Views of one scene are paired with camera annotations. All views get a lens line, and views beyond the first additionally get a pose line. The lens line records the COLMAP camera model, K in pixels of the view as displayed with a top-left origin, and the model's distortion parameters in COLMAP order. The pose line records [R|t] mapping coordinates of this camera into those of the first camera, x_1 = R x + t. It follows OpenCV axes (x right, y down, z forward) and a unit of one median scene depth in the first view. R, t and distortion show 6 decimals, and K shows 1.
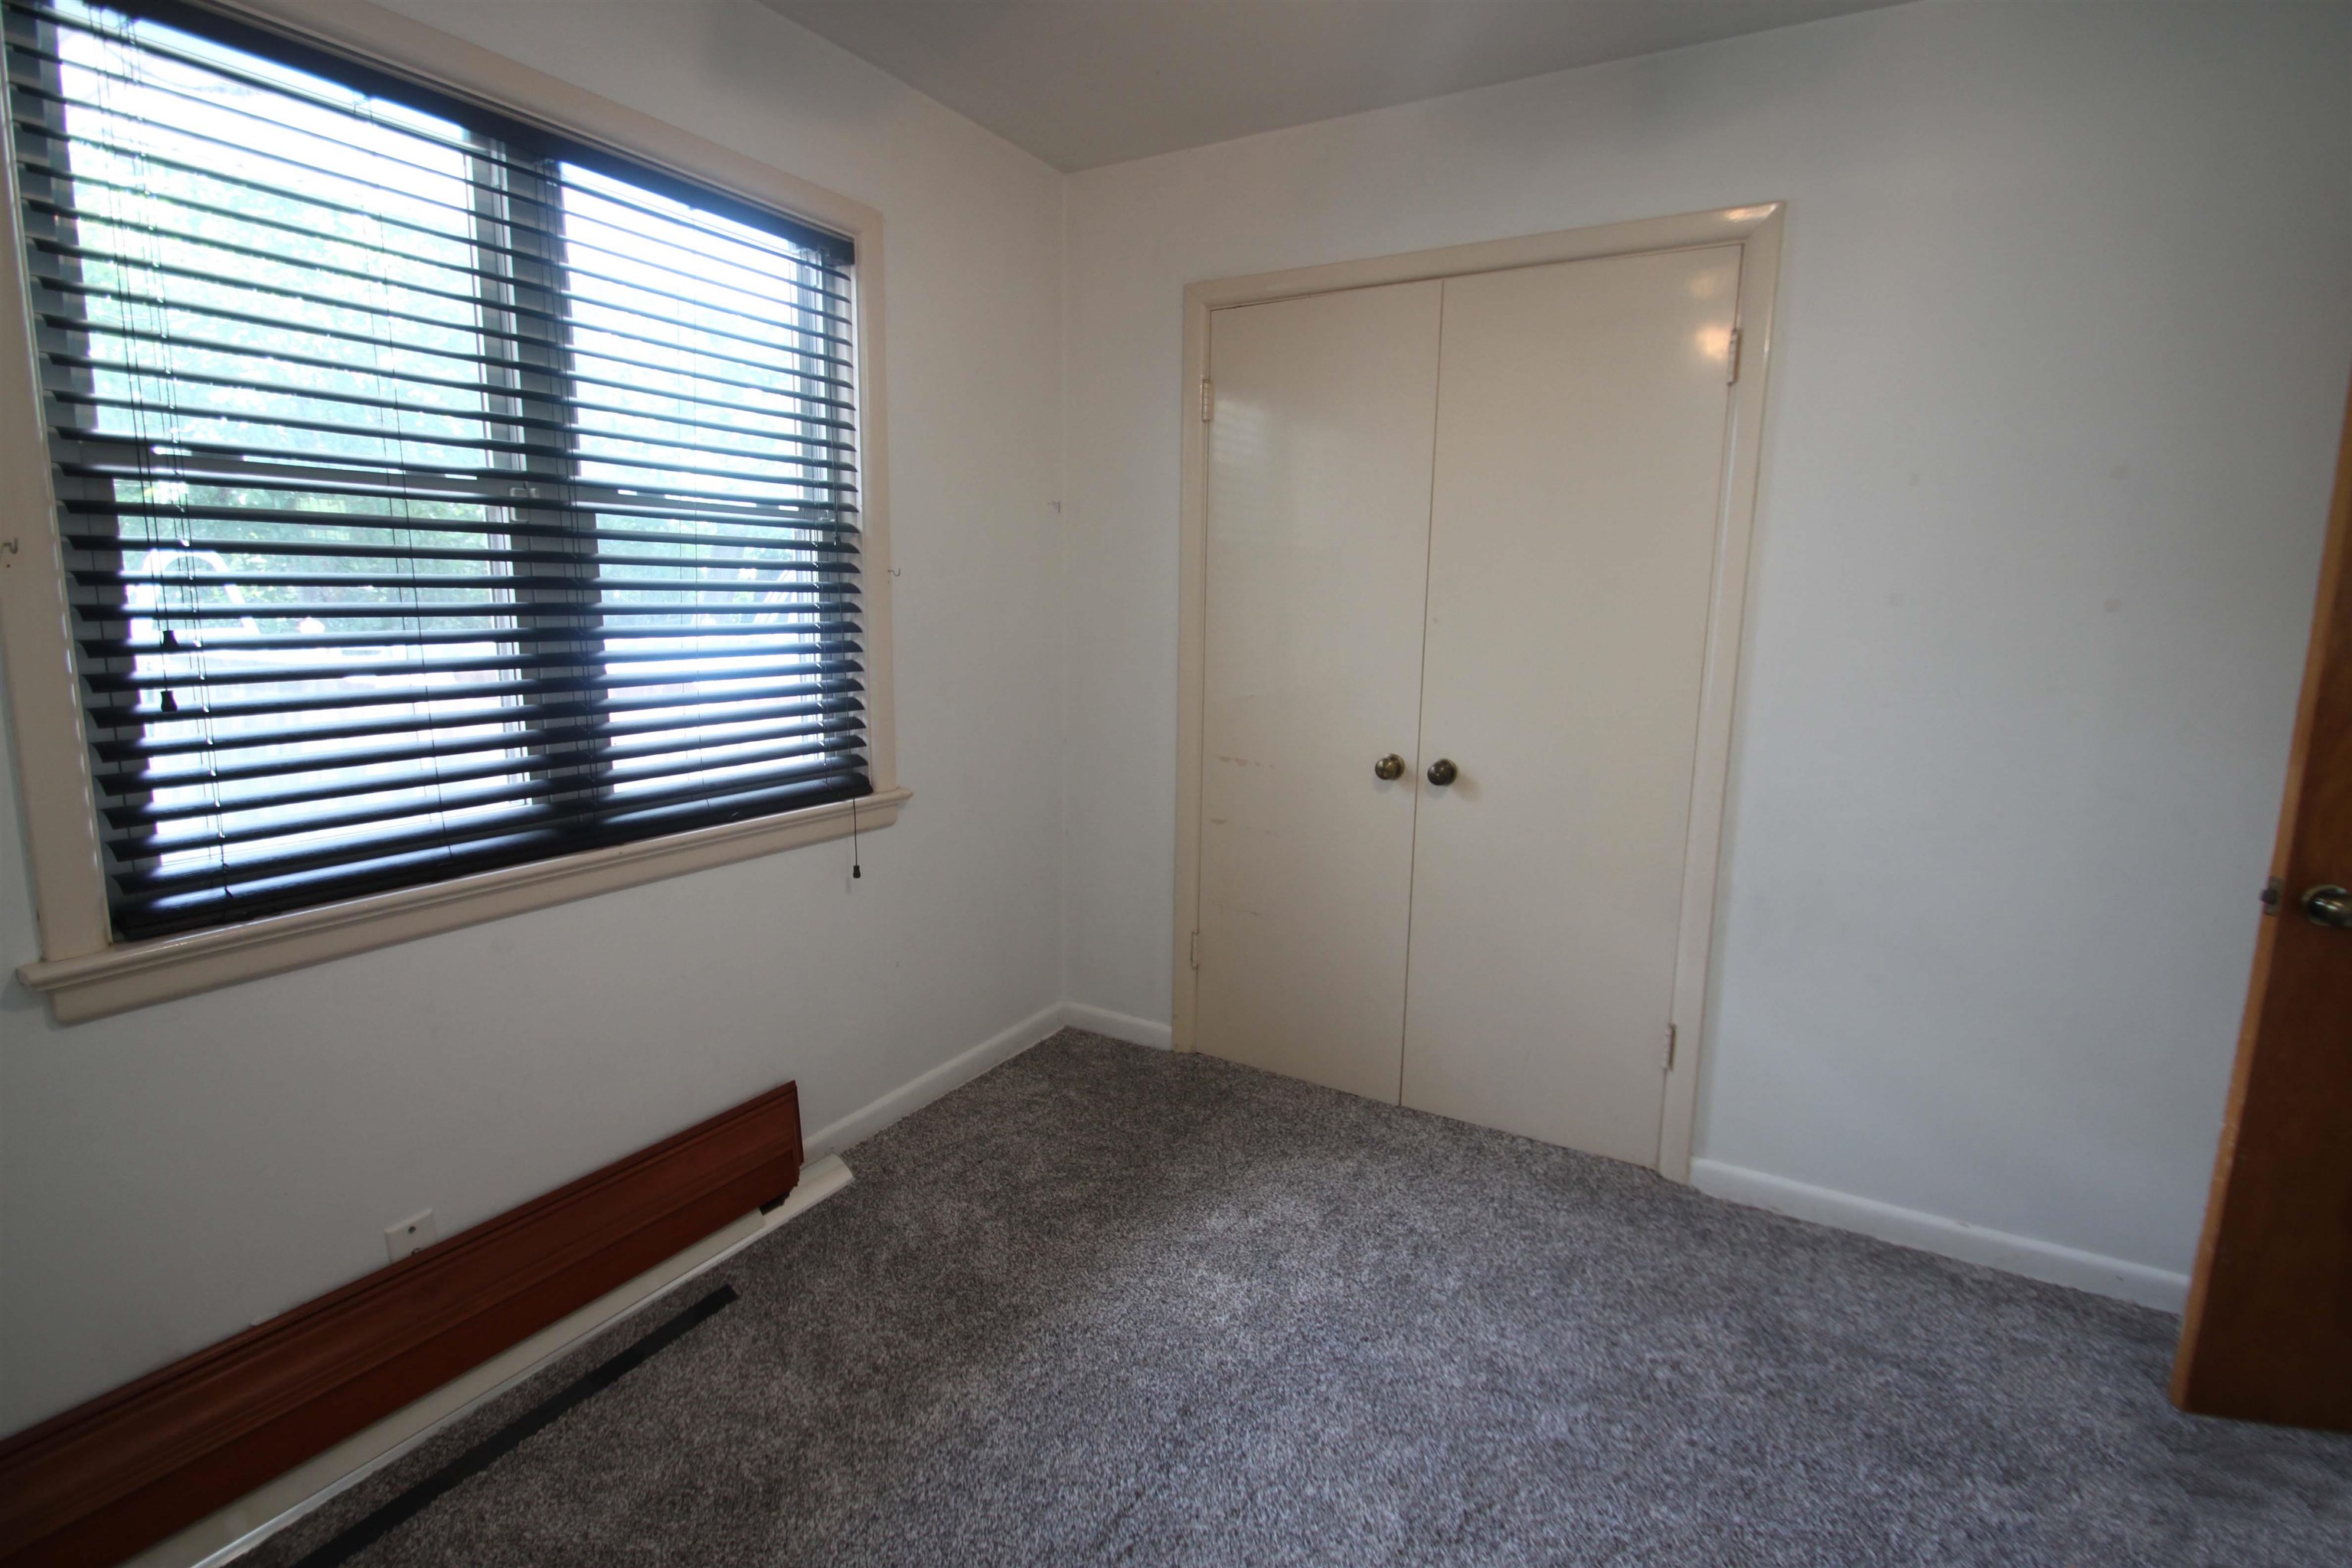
lens RADIAL K [[1091.1, 0, 1188.3], [0, 1091.1, 771.5], [0, 0, 1]] dist [0.000200, -0.016491]
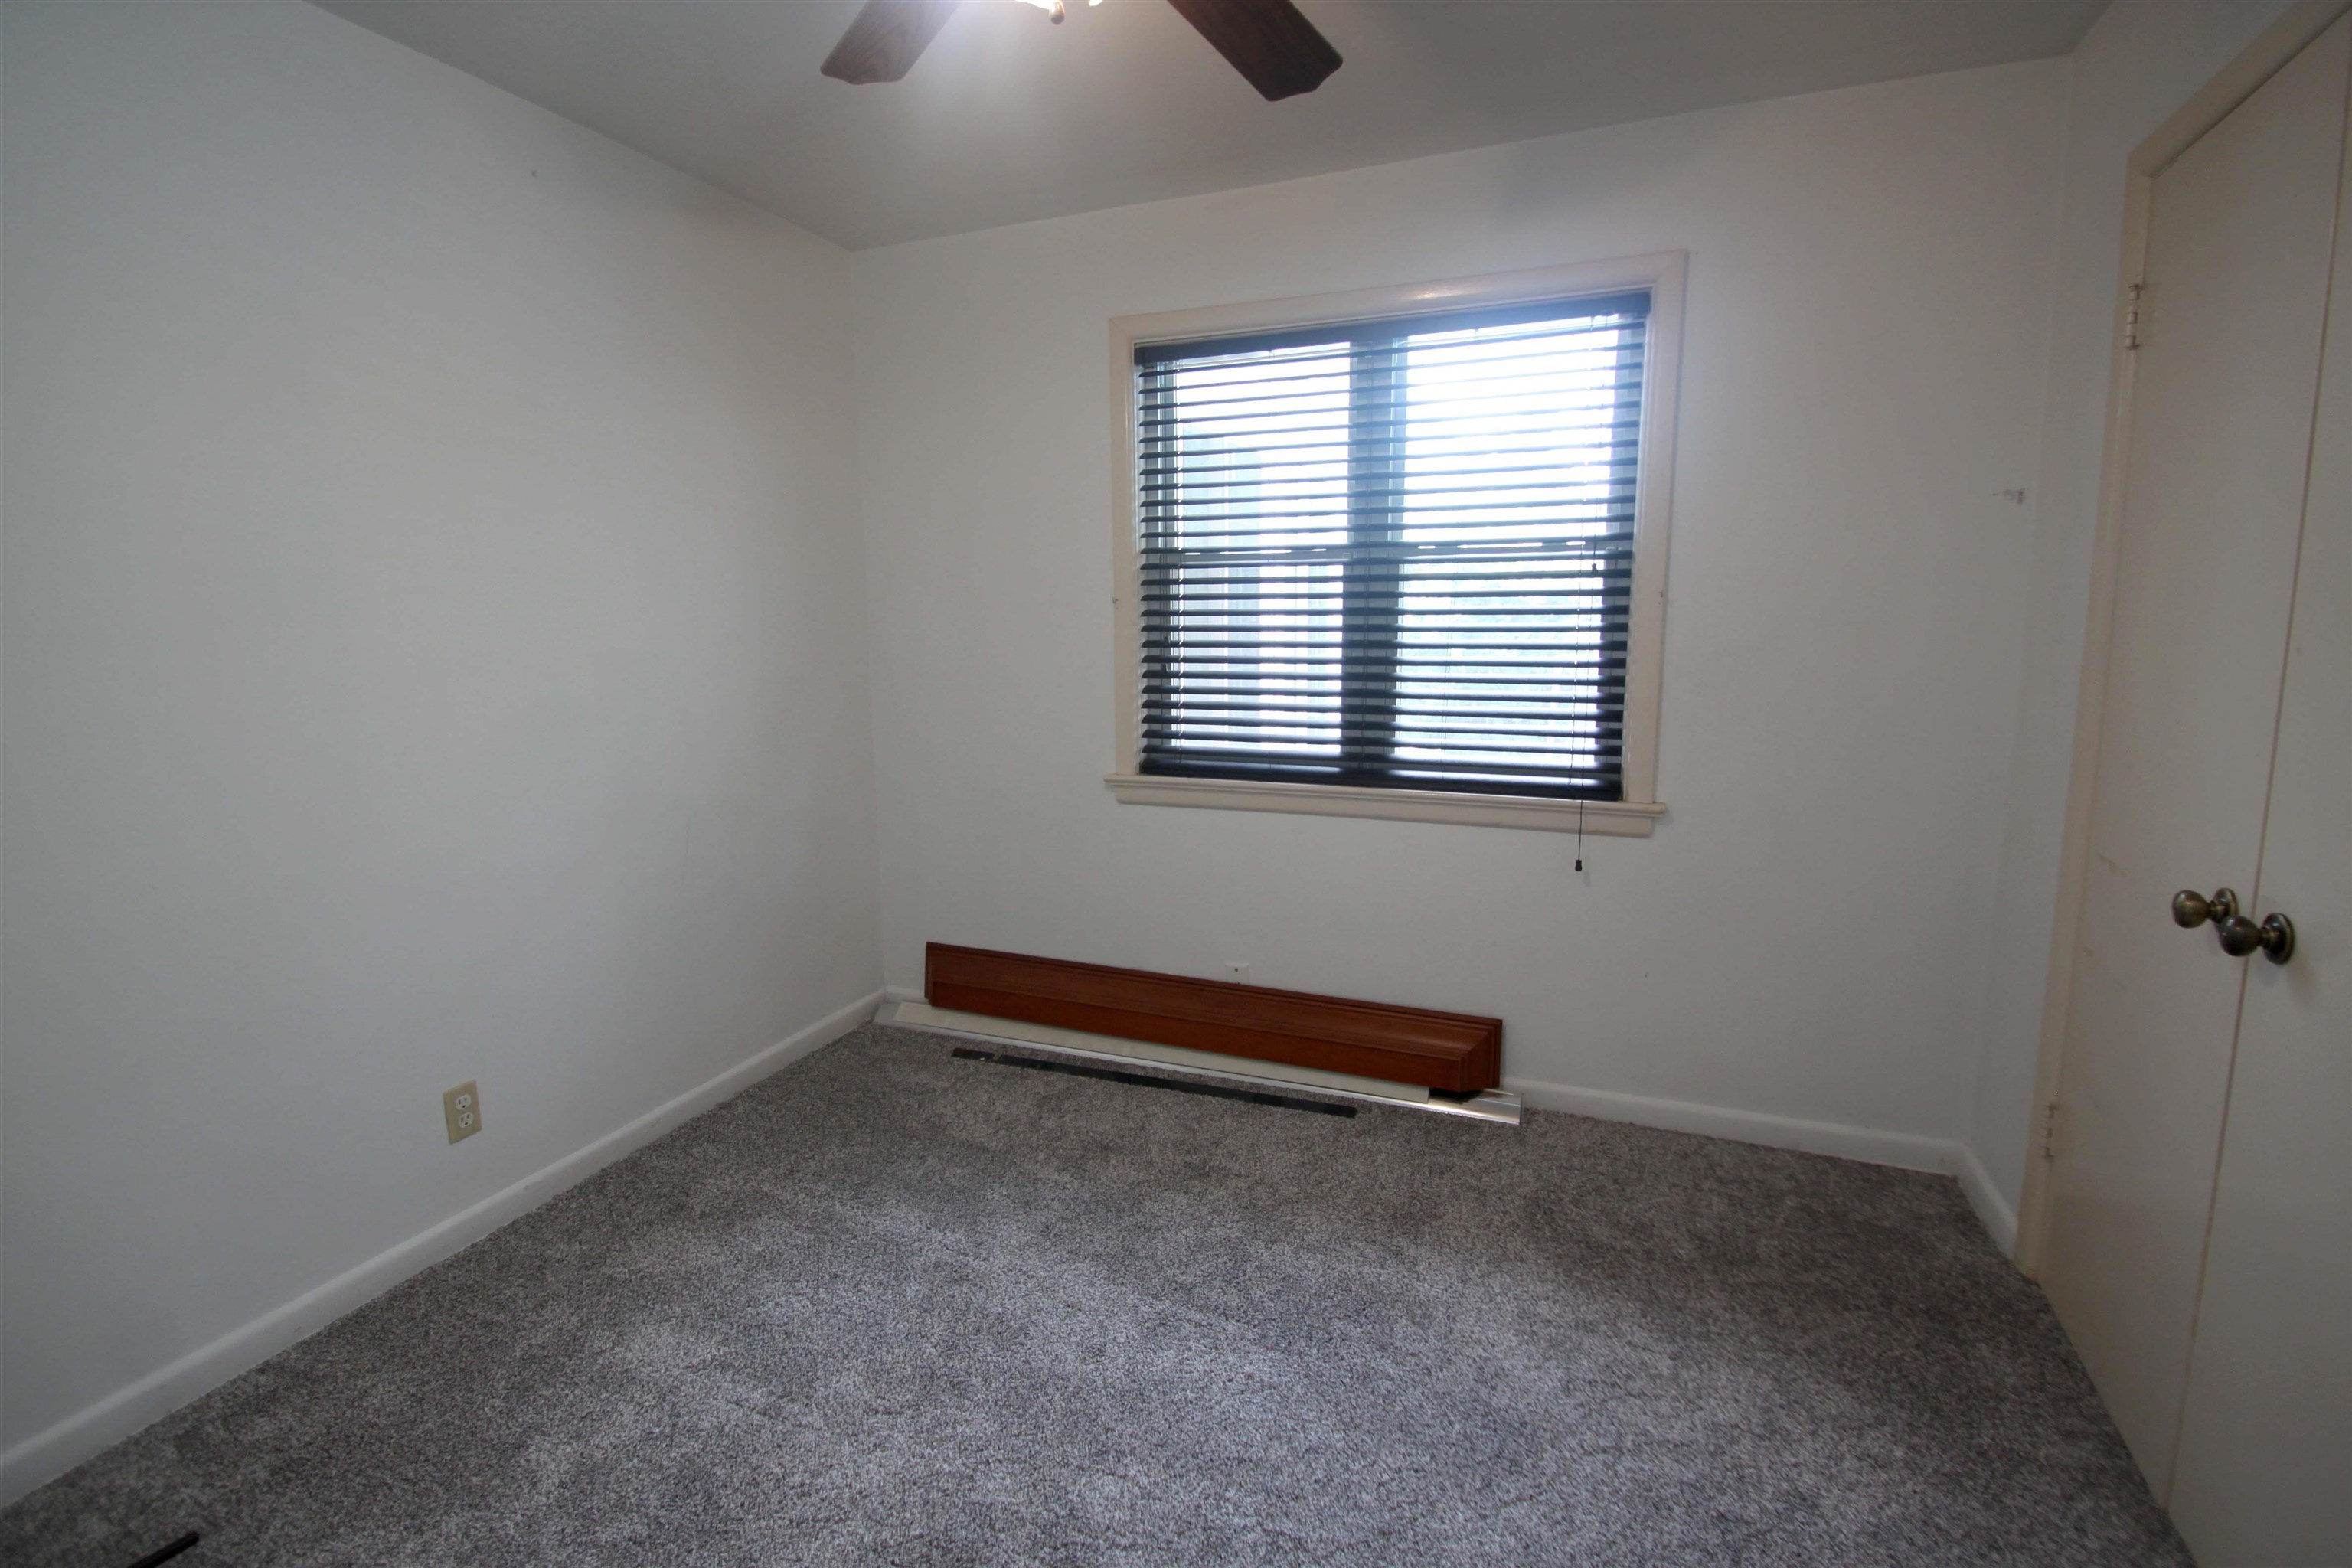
lens RADIAL K [[1091.1, 0, 1188.3], [0, 1091.1, 771.5], [0, 0, 1]] dist [0.000200, -0.016491]
pose [[0.104329, 0.109011, -0.988550, 0.788583], [-0.158026, 0.983164, 0.091740, -0.042371], [0.981908, 0.146645, 0.119799, 0.493473]]
